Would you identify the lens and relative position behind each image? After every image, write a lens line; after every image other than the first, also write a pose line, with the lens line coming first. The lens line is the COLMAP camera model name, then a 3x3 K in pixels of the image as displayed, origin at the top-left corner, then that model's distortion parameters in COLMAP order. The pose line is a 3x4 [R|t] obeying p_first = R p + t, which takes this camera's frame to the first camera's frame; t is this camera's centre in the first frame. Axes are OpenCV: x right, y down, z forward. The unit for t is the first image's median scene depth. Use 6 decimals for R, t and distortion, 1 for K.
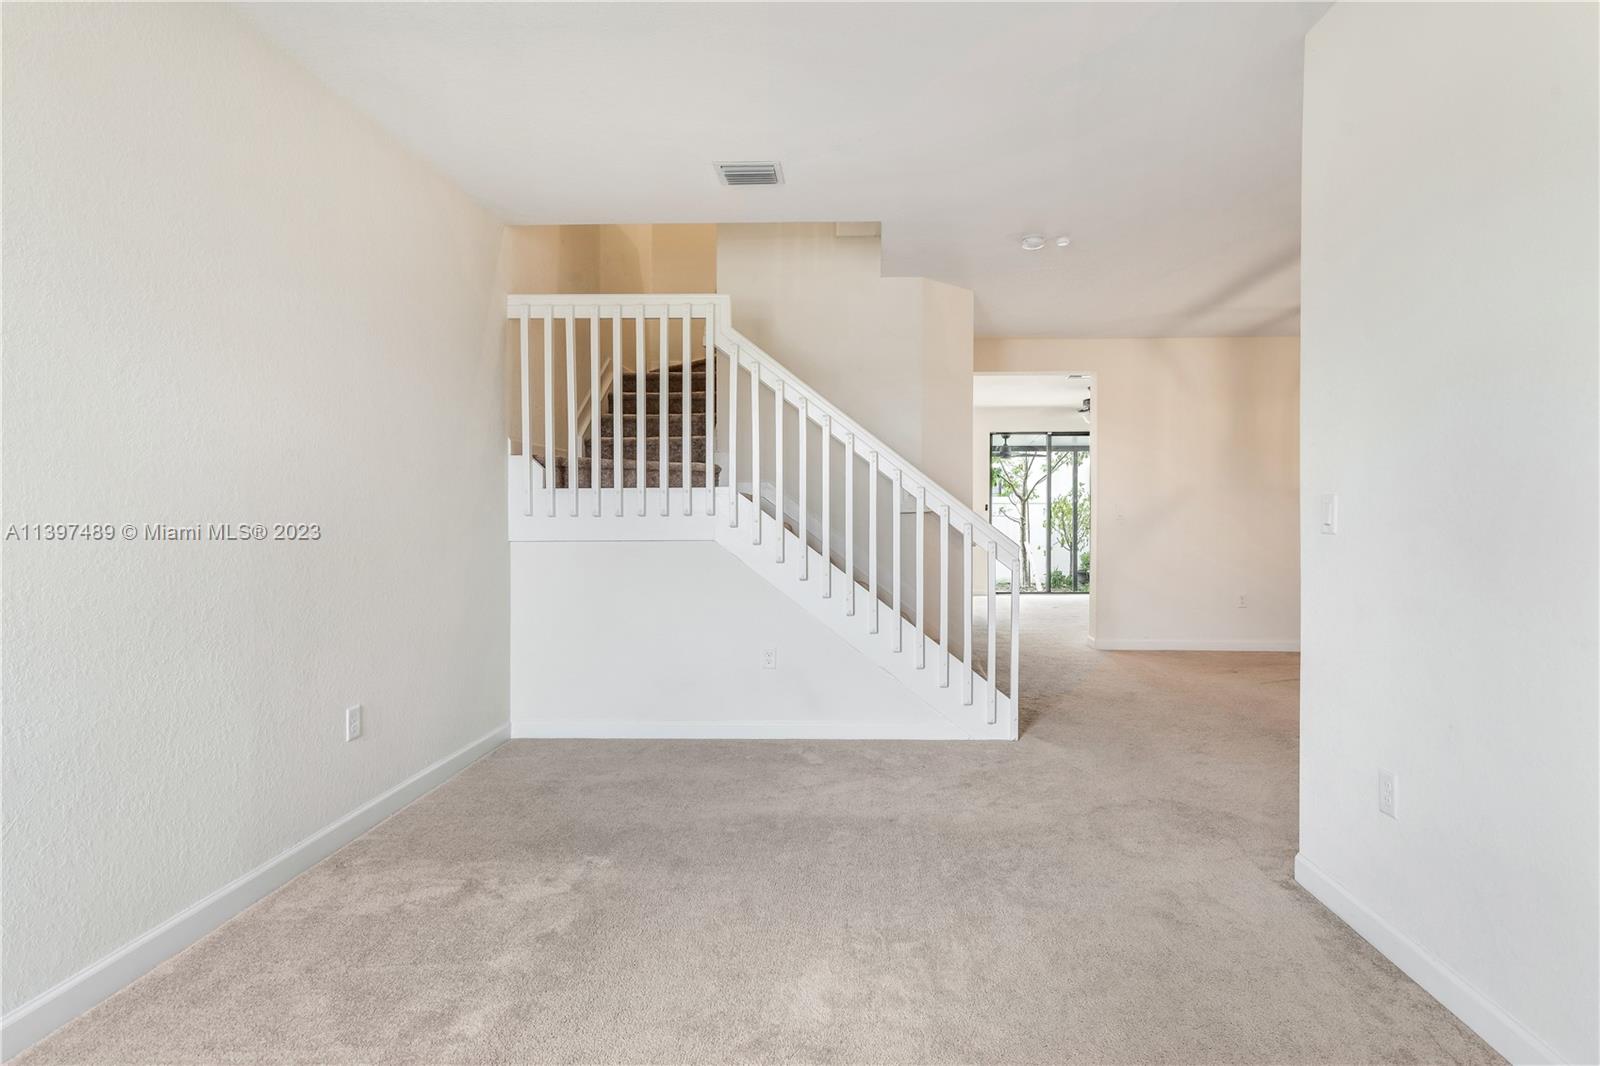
lens RADIAL K [[841.2, 0, 803.7], [0, 841.2, 522.9], [0, 0, 1]] dist [0.006806, 0.001583]
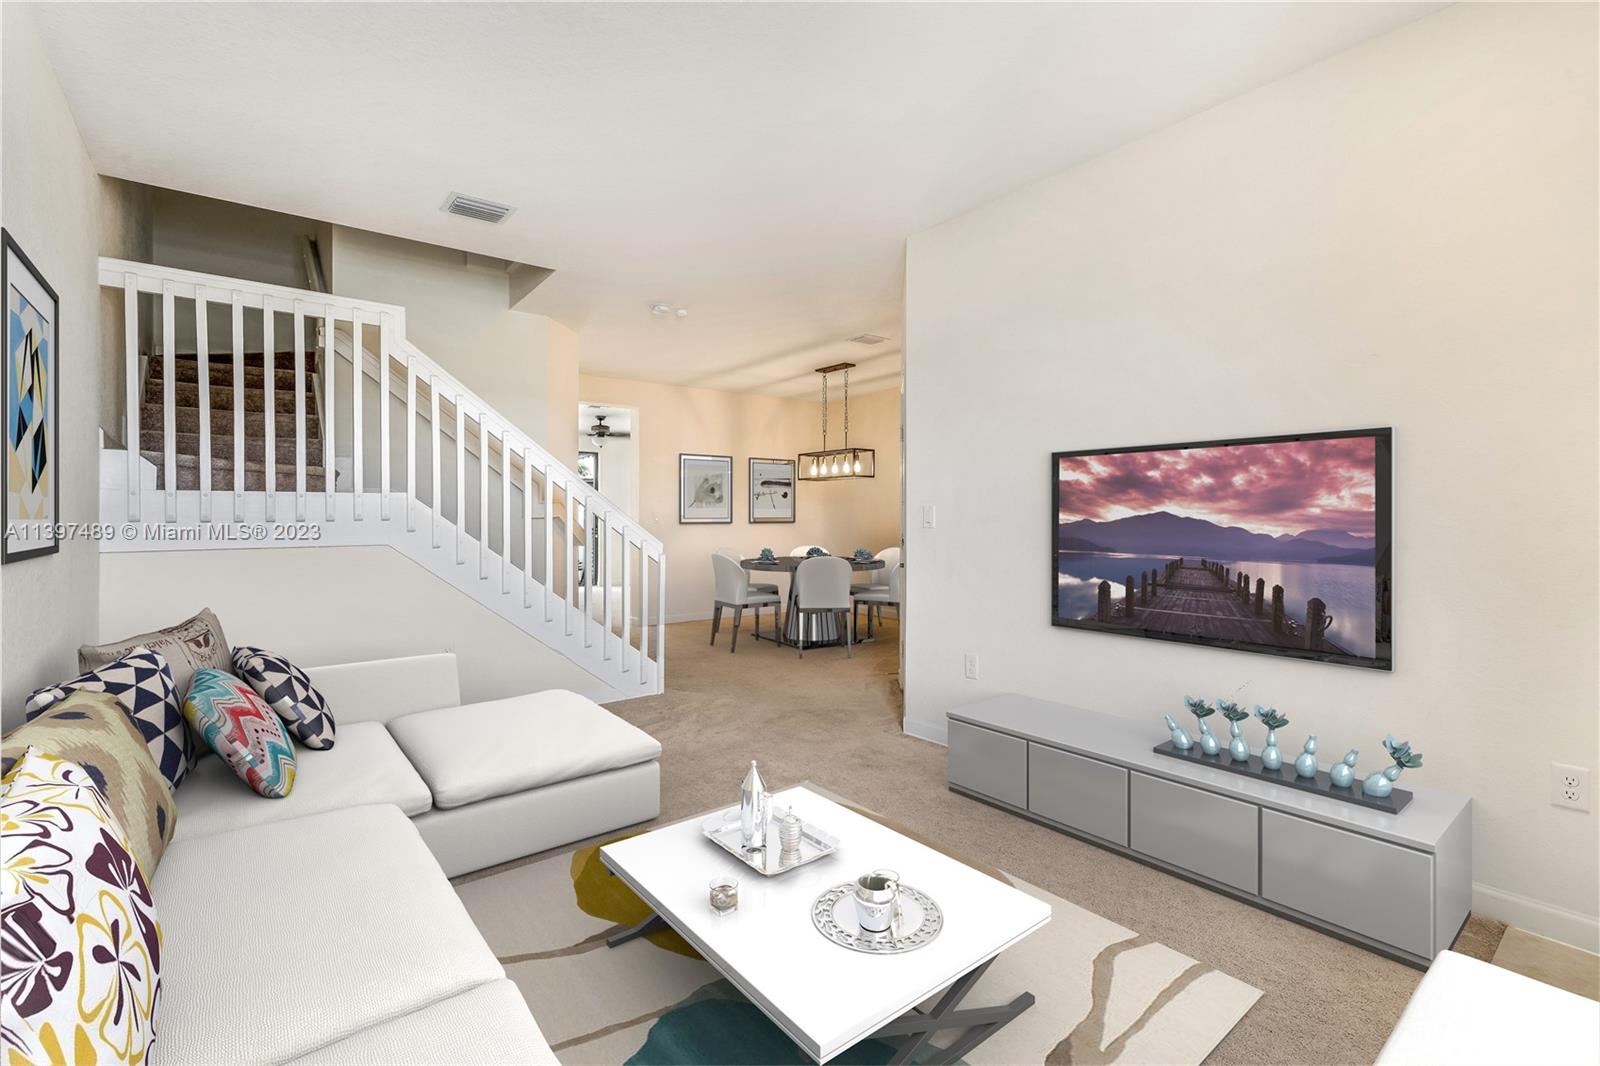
lens RADIAL K [[733.0, 0, 793.5], [0, 733.0, 516.9], [0, 0, 1]] dist [-0.003709, 0.002898]
pose [[0.768495, -0.000625, 0.639856, -0.293788], [0.012284, 0.999830, -0.013778, 0.005366], [-0.639738, 0.018448, 0.768372, 0.005703]]
